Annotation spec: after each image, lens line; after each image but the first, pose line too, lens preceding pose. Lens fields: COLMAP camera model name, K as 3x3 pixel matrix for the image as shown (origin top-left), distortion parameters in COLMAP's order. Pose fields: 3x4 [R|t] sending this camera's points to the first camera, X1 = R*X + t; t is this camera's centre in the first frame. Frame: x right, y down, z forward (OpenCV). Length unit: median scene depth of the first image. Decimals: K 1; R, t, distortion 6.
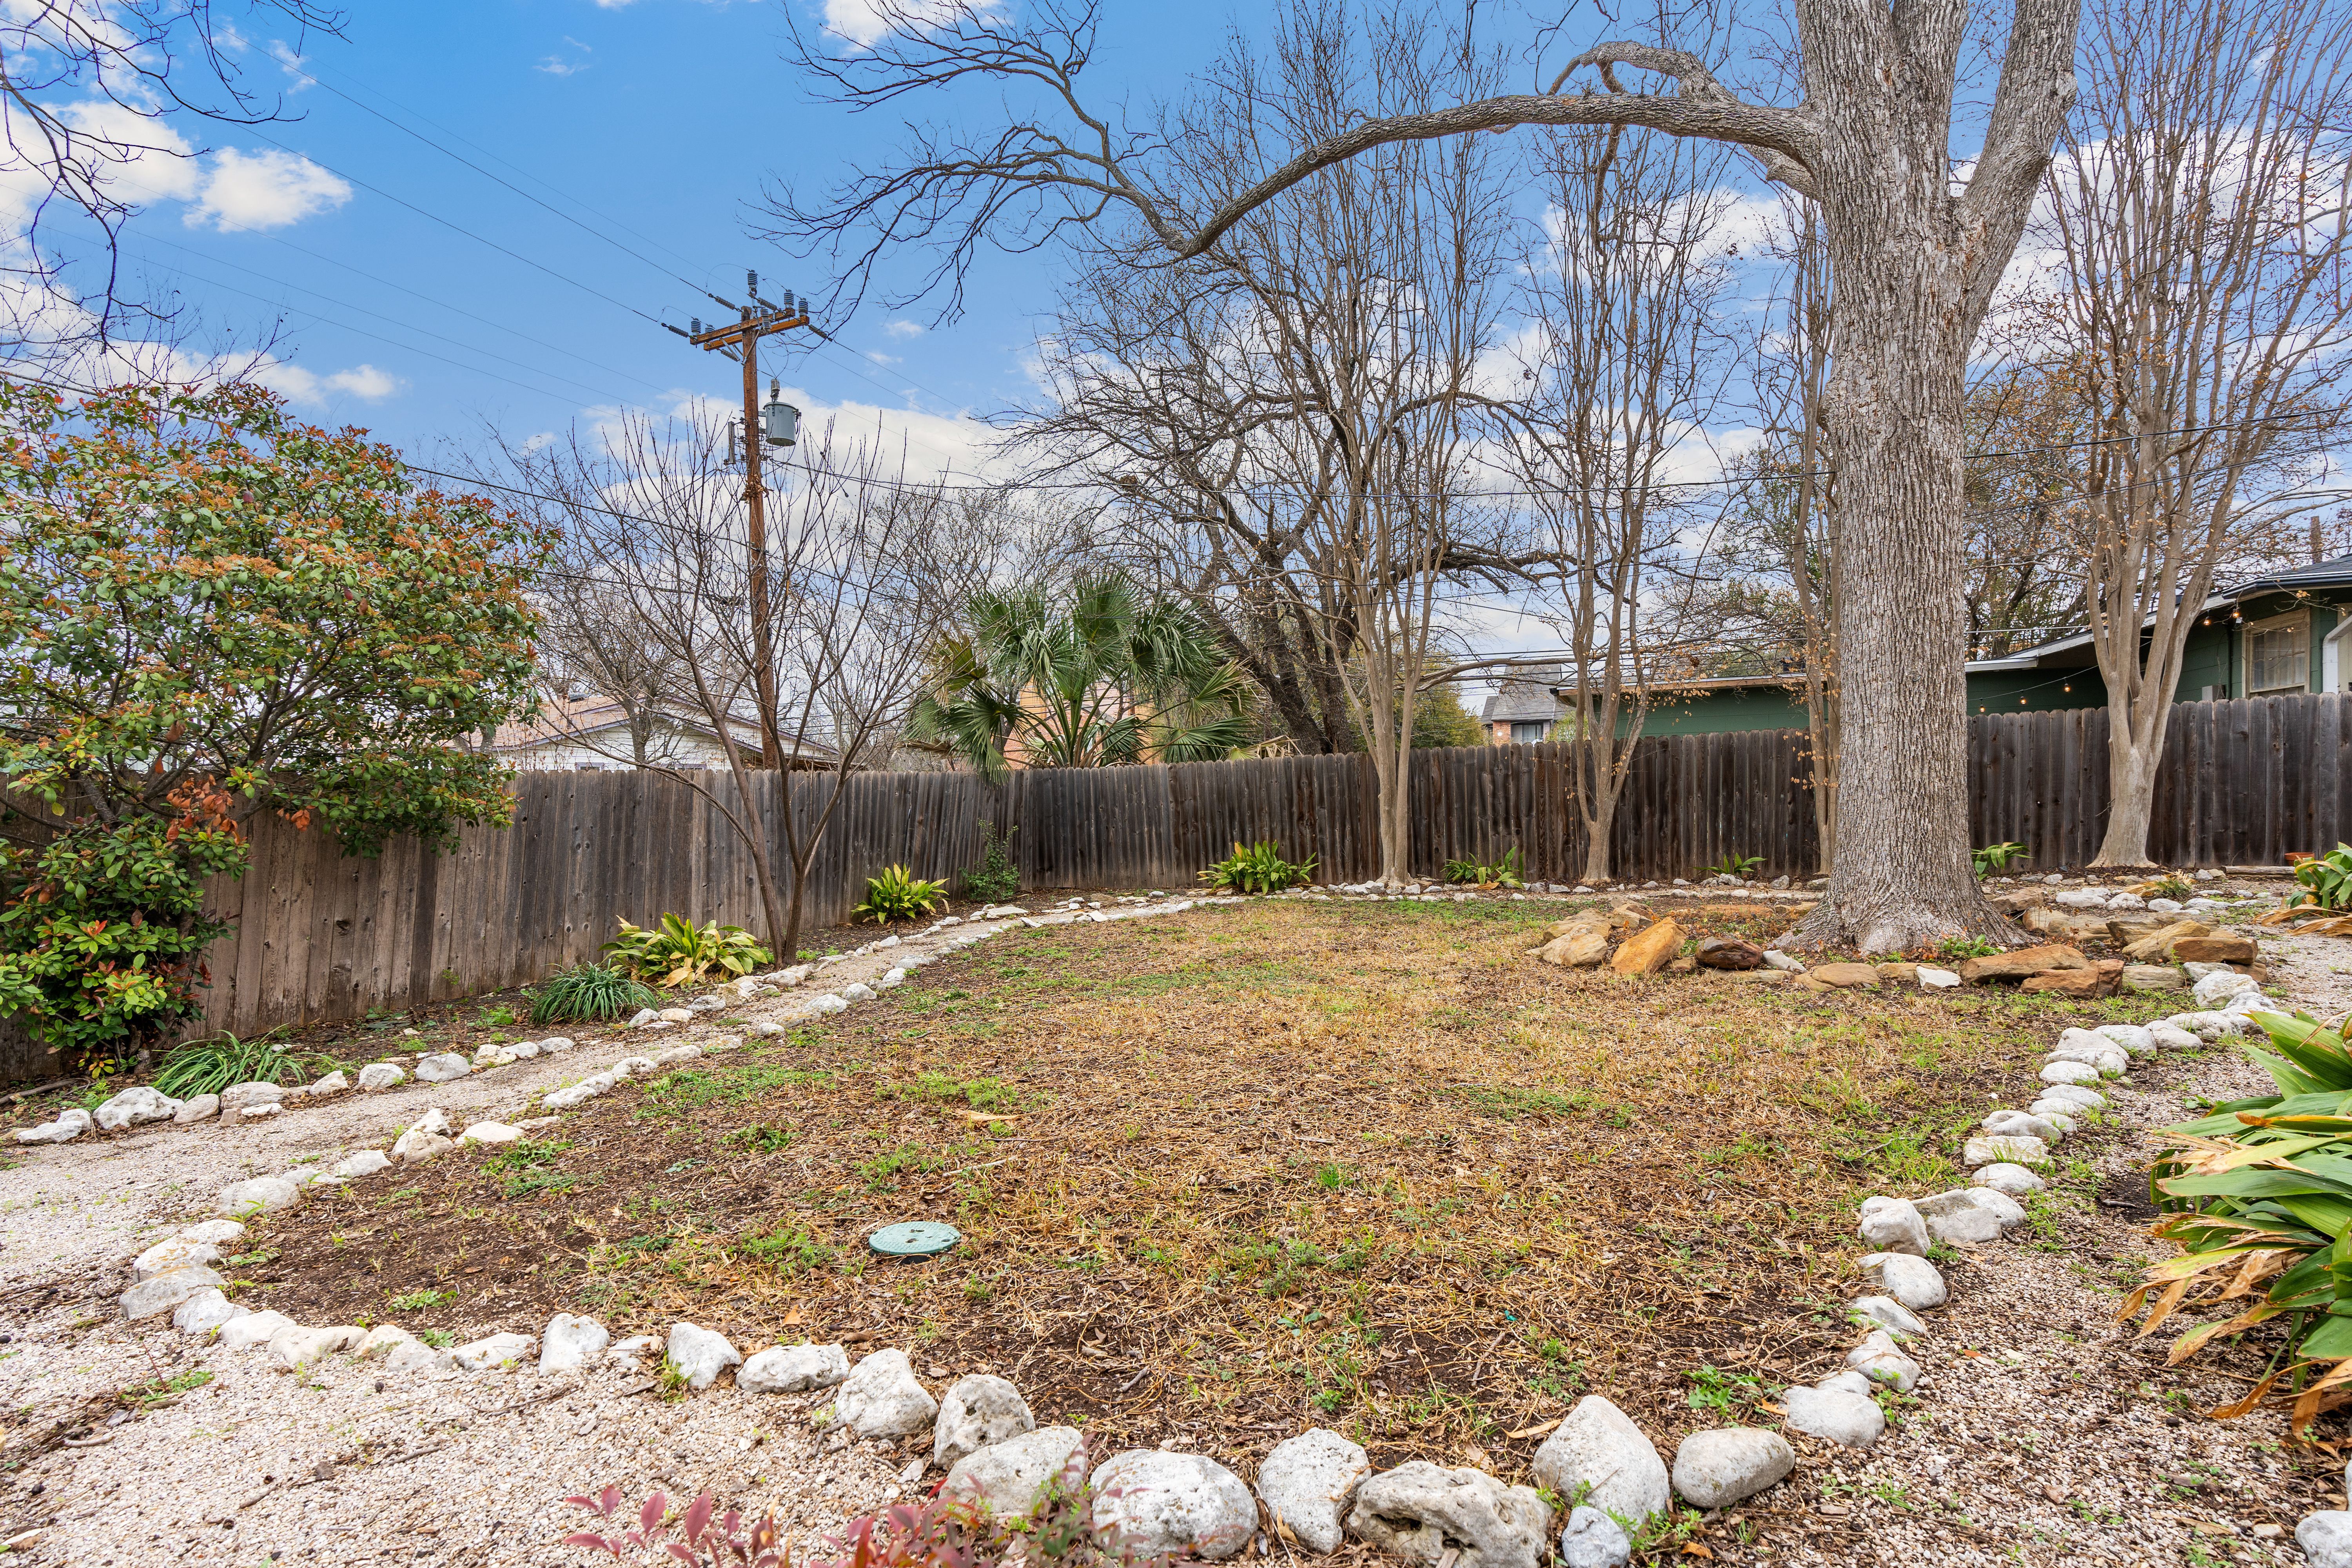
lens RADIAL K [[1097.7, 0, 1198.5], [0, 1097.7, 792.2], [0, 0, 1]] dist [0.000732, 0.000700]
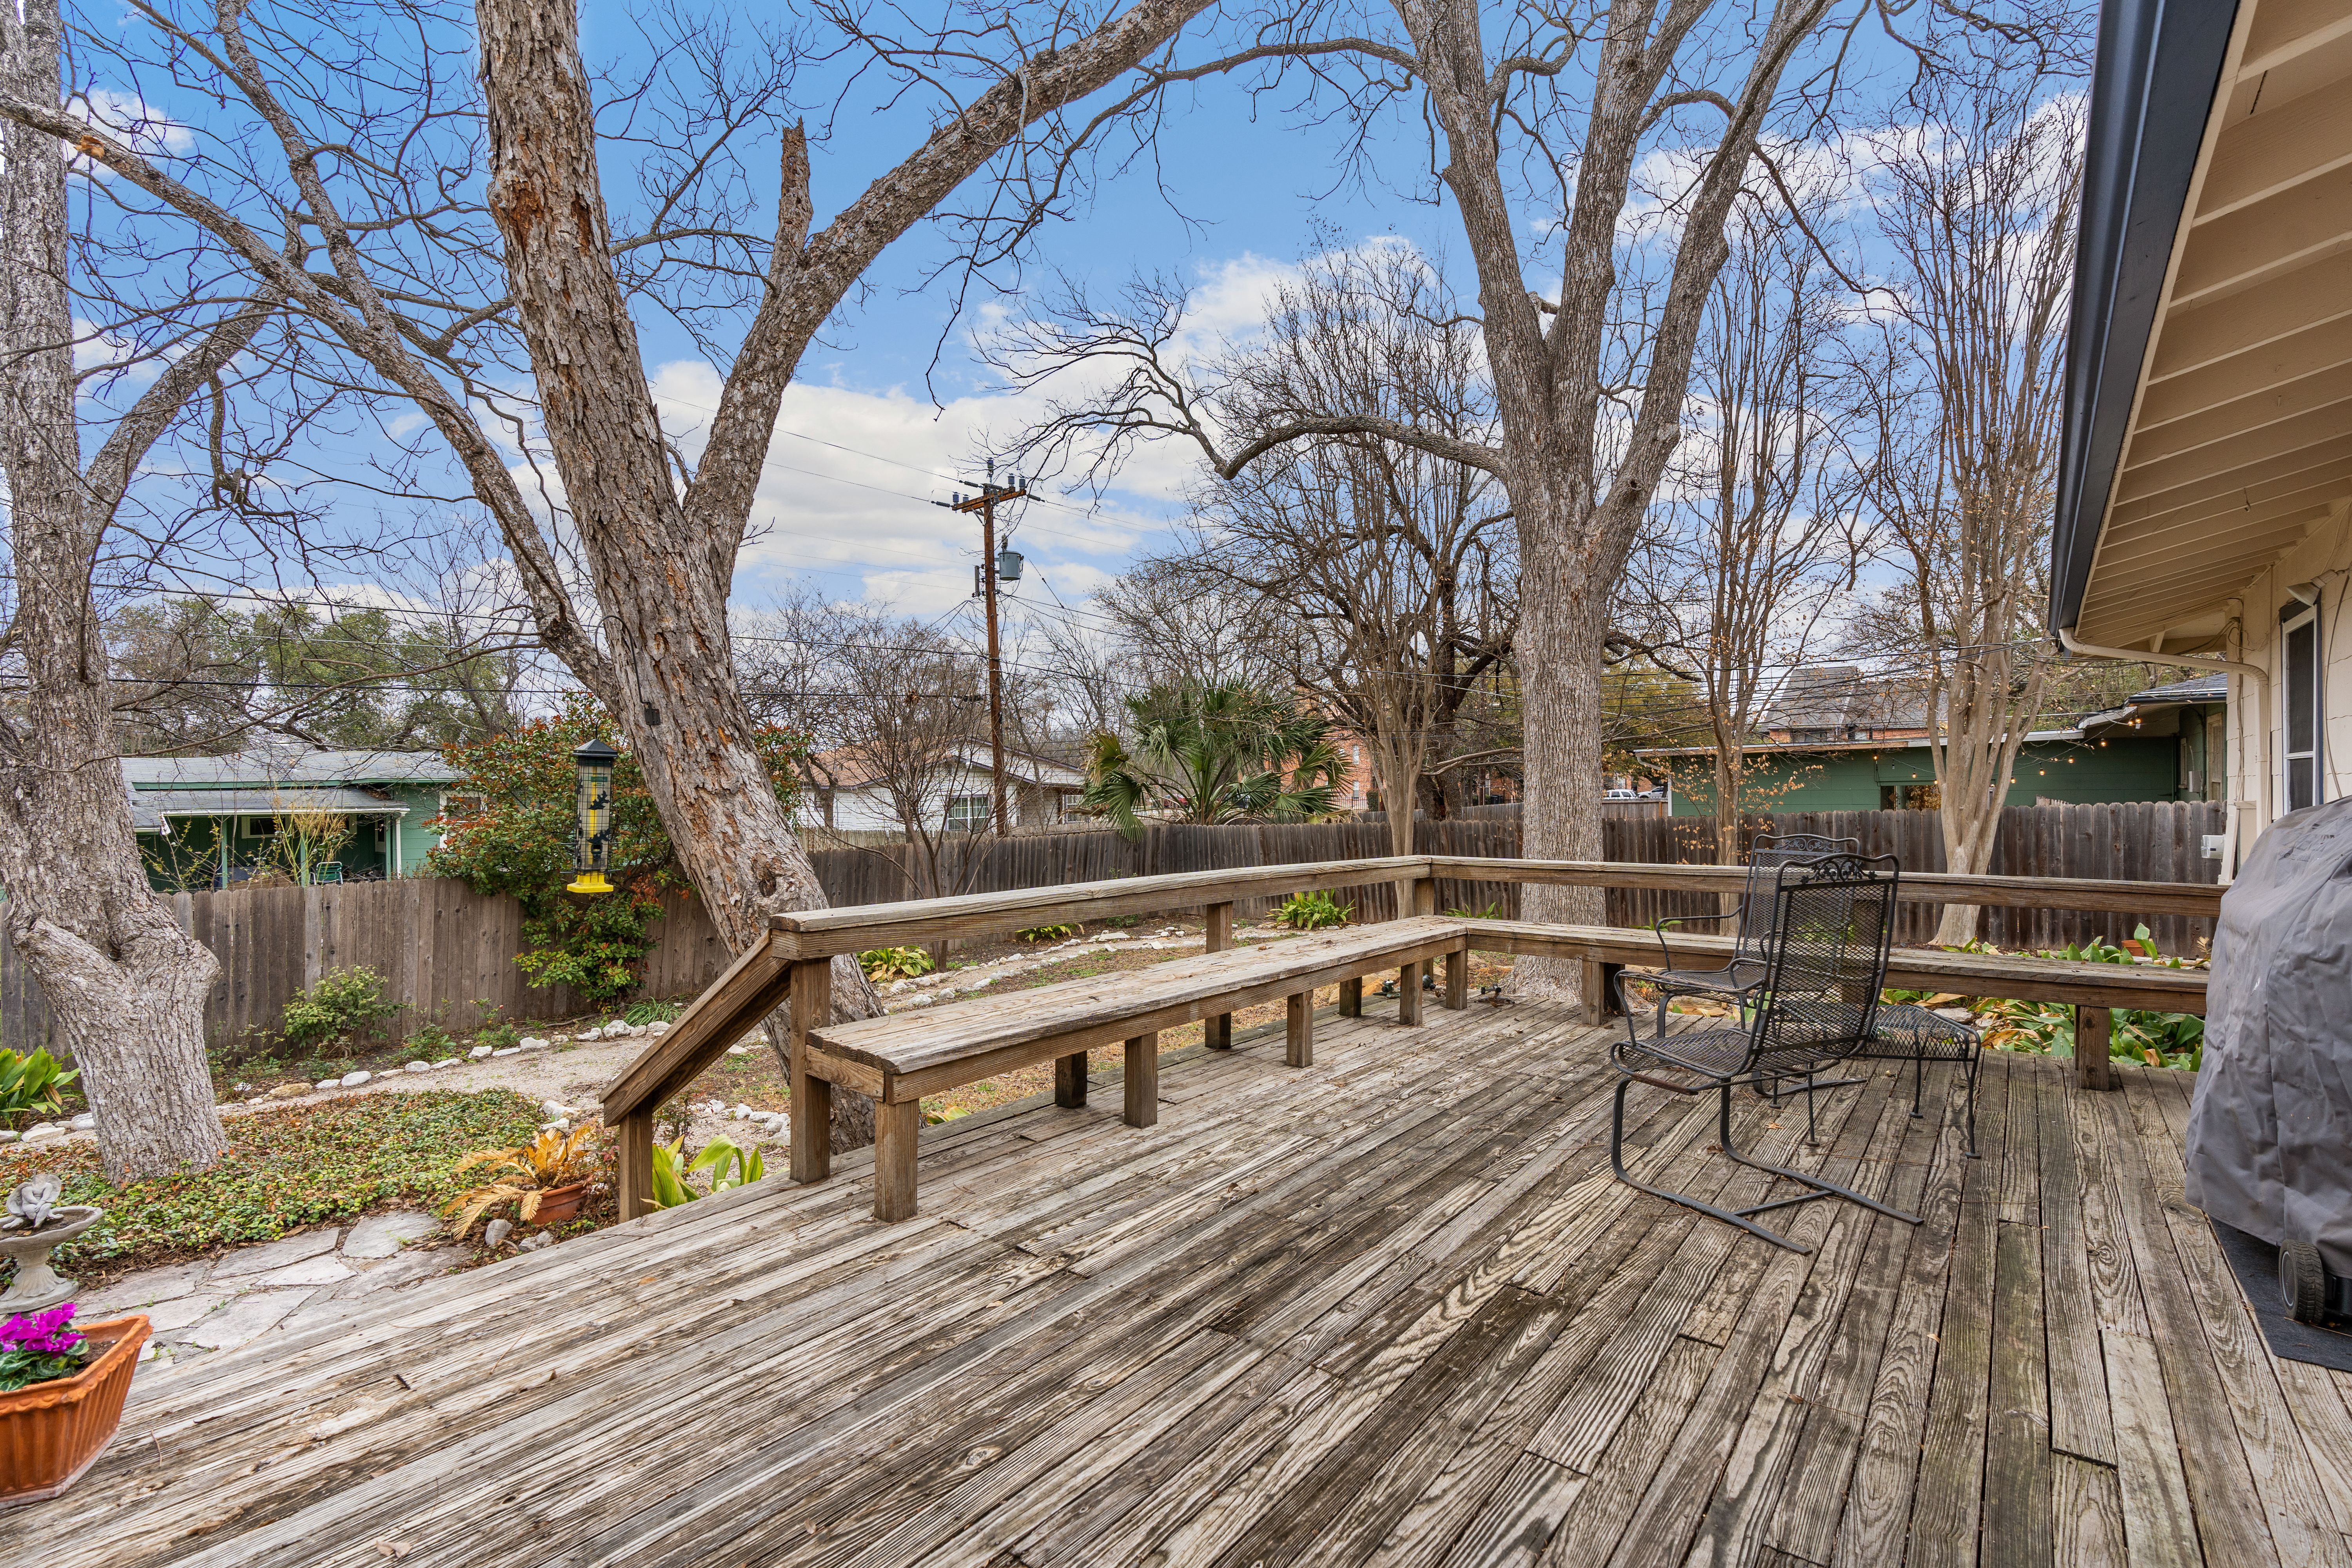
lens RADIAL K [[1055.5, 0, 1176.0], [0, 1055.5, 784.0], [0, 0, 1]] dist [-0.000948, 0.001293]
pose [[0.956368, 0.001819, -0.292159, 0.280168], [-0.003763, 0.999974, -0.006092, -0.076195], [0.292140, 0.006926, 0.956350, -0.272534]]
